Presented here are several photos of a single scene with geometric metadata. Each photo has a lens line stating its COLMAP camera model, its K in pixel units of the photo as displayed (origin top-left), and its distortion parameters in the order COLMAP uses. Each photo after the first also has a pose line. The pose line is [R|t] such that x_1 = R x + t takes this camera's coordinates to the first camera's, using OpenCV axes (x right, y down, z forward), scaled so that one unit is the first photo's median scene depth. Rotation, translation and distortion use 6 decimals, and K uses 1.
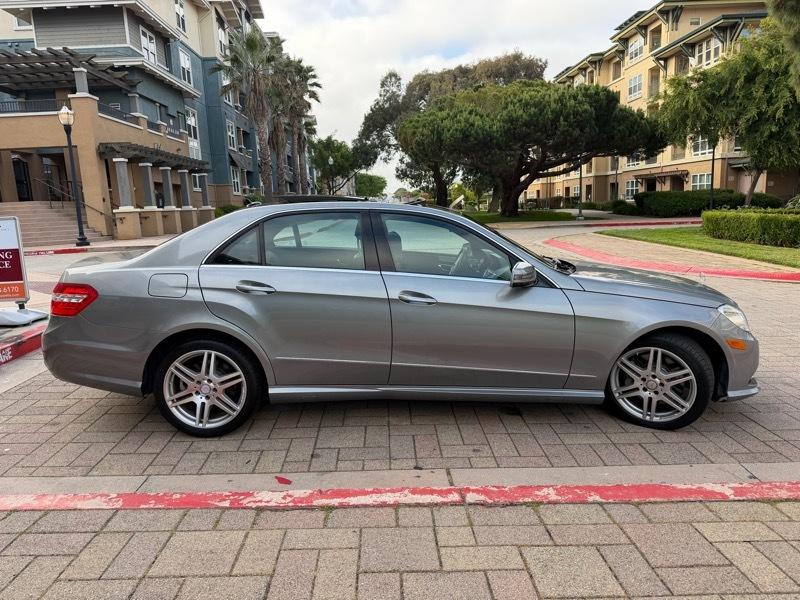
lens RADIAL K [[562.8, 0, 397.9], [0, 562.8, 304.6], [0, 0, 1]] dist [0.031720, -0.038889]
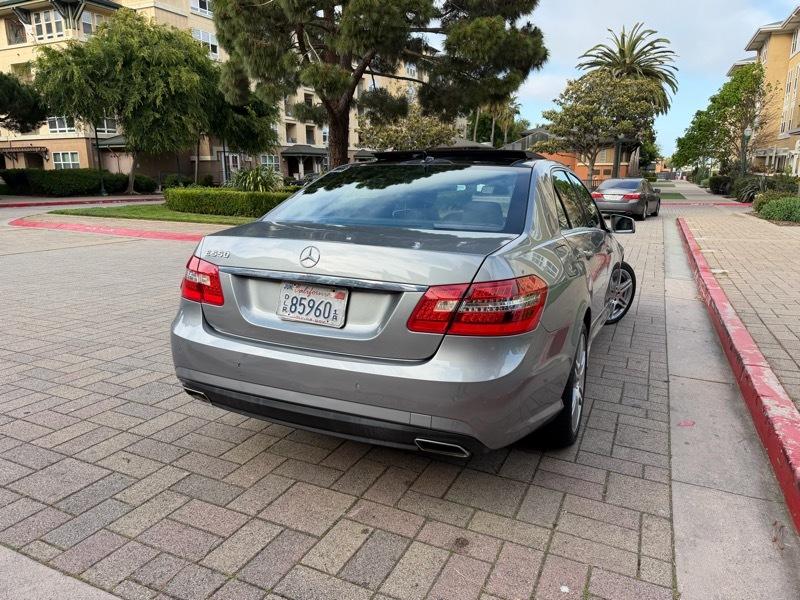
lens RADIAL K [[562.8, 0, 397.3], [0, 562.8, 294.1], [0, 0, 1]] dist [0.031720, -0.038889]
pose [[0.444382, -0.156525, 0.882057, -0.178044], [0.144511, 0.984247, 0.101854, -0.015241], [-0.884105, 0.082204, 0.460001, 0.128836]]
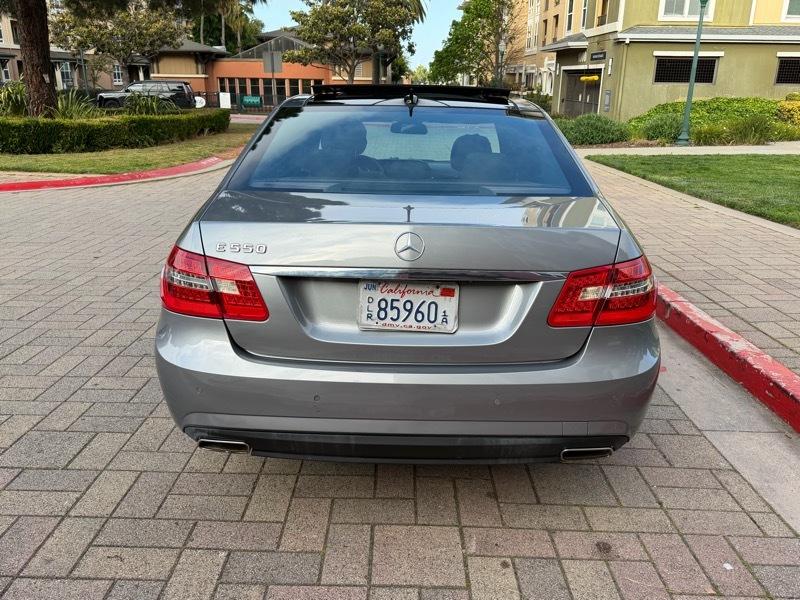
lens RADIAL K [[651.8, 0, 404.8], [0, 651.8, 305.3], [0, 0, 1]] dist [0.055208, -0.079644]
pose [[0.032620, -0.284244, 0.958197, -0.182589], [0.164141, 0.947214, 0.275398, -0.030040], [-0.985897, 0.148296, 0.077554, 0.180713]]
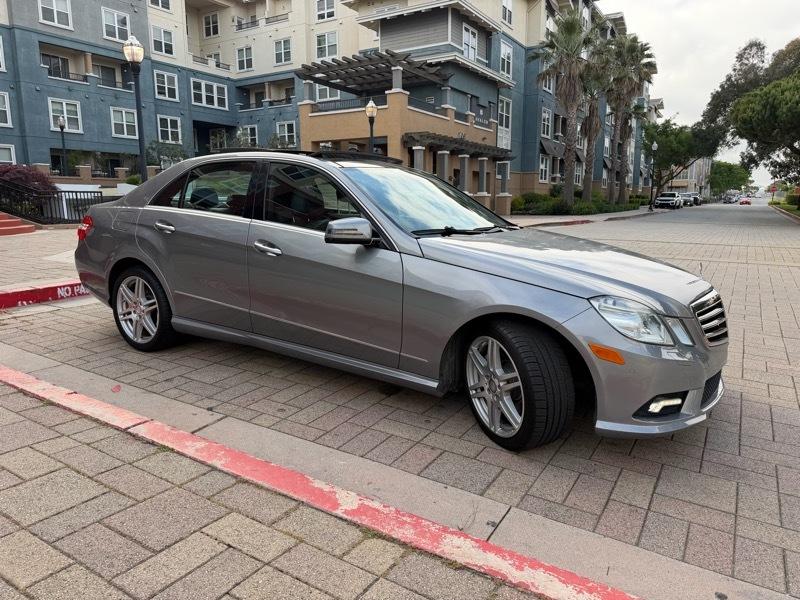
lens RADIAL K [[562.8, 0, 400.8], [0, 562.8, 304.8], [0, 0, 1]] dist [0.031720, -0.038889]
pose [[0.835606, 0.133973, -0.532742, 0.116296], [-0.126277, 0.990680, 0.051070, 0.001121], [0.534619, 0.024599, 0.844735, 0.043509]]
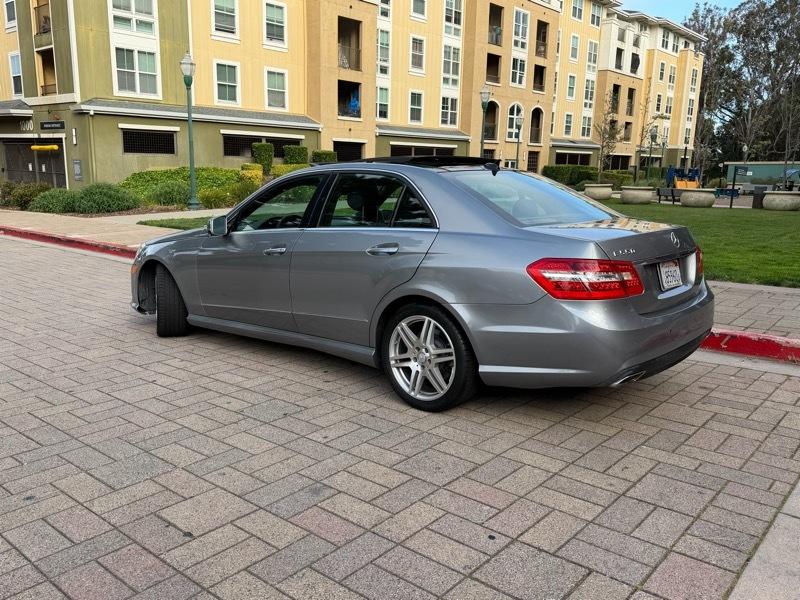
lens RADIAL K [[651.8, 0, 402.7], [0, 651.8, 303.4], [0, 0, 1]] dist [0.055208, -0.079644]
pose [[-0.738734, -0.118060, 0.663577, -0.157944], [0.126504, 0.942755, 0.308561, -0.056812], [-0.662019, 0.311889, -0.681510, 0.342159]]
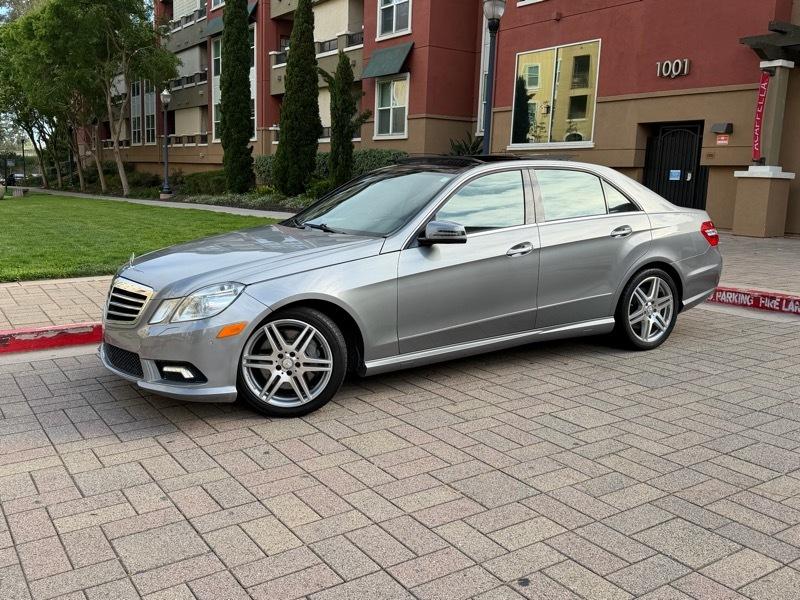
lens RADIAL K [[767.8, 0, 402.6], [0, 767.8, 306.1], [0, 0, 1]] dist [0.037954, 0.000000]
pose [[-0.854573, 0.093795, -0.510792, 0.147150], [-0.093337, 0.939801, 0.328728, -0.070329], [0.510875, 0.328598, -0.794374, 0.392414]]
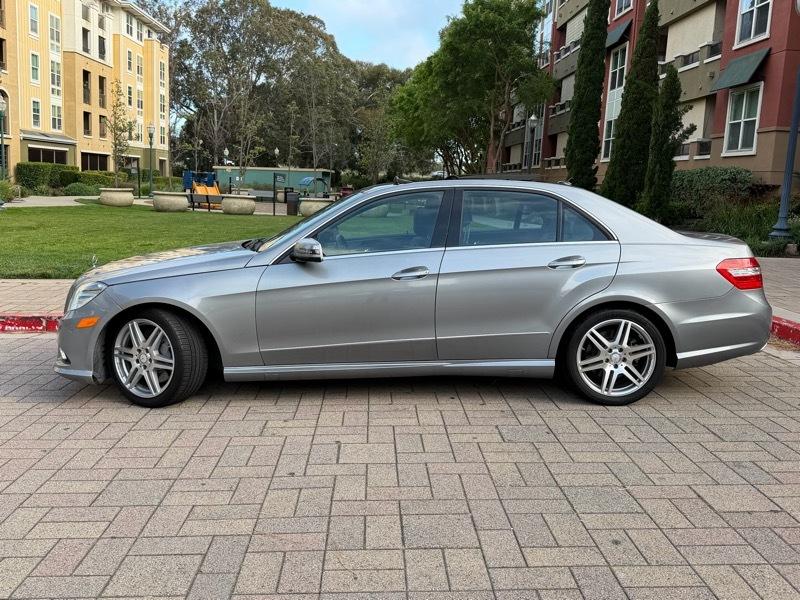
lens RADIAL K [[767.8, 0, 395.7], [0, 767.8, 296.8], [0, 0, 1]] dist [0.037954, 0.000000]
pose [[-0.999994, -0.003416, 0.000158, 0.007236], [-0.003187, 0.947554, 0.319580, -0.077156], [-0.001241, 0.319577, -0.947559, 0.429712]]
